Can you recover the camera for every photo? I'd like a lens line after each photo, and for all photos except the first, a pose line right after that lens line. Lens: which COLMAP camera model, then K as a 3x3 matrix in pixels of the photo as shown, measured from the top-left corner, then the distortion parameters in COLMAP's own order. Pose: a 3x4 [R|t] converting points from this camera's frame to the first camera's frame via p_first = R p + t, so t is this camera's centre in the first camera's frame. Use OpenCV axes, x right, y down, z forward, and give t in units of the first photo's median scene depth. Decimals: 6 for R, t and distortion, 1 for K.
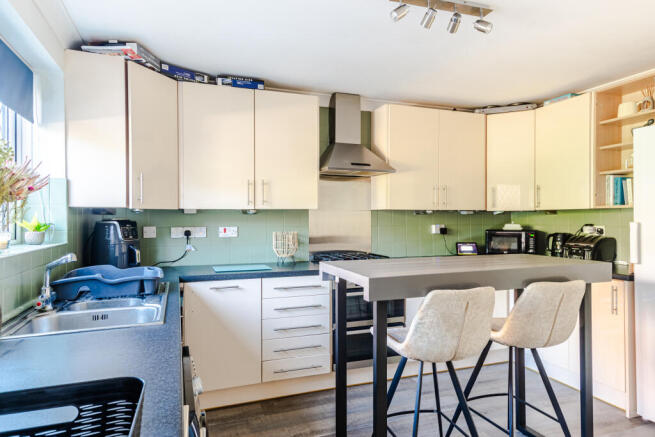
lens RADIAL K [[384.1, 0, 327.5], [0, 384.1, 218.5], [0, 0, 1]] dist [0.001406, 0.000387]
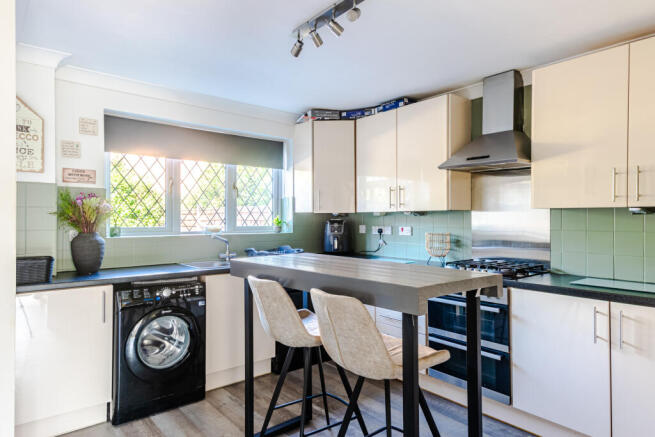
lens RADIAL K [[401.5, 0, 327.2], [0, 401.5, 212.2], [0, 0, 1]] dist [0.002355, 0.000511]
pose [[0.330831, -0.010277, -0.943634, 0.876388], [0.002008, 0.999946, -0.010186, -0.010956], [0.943688, 0.001475, 0.330833, 0.402032]]
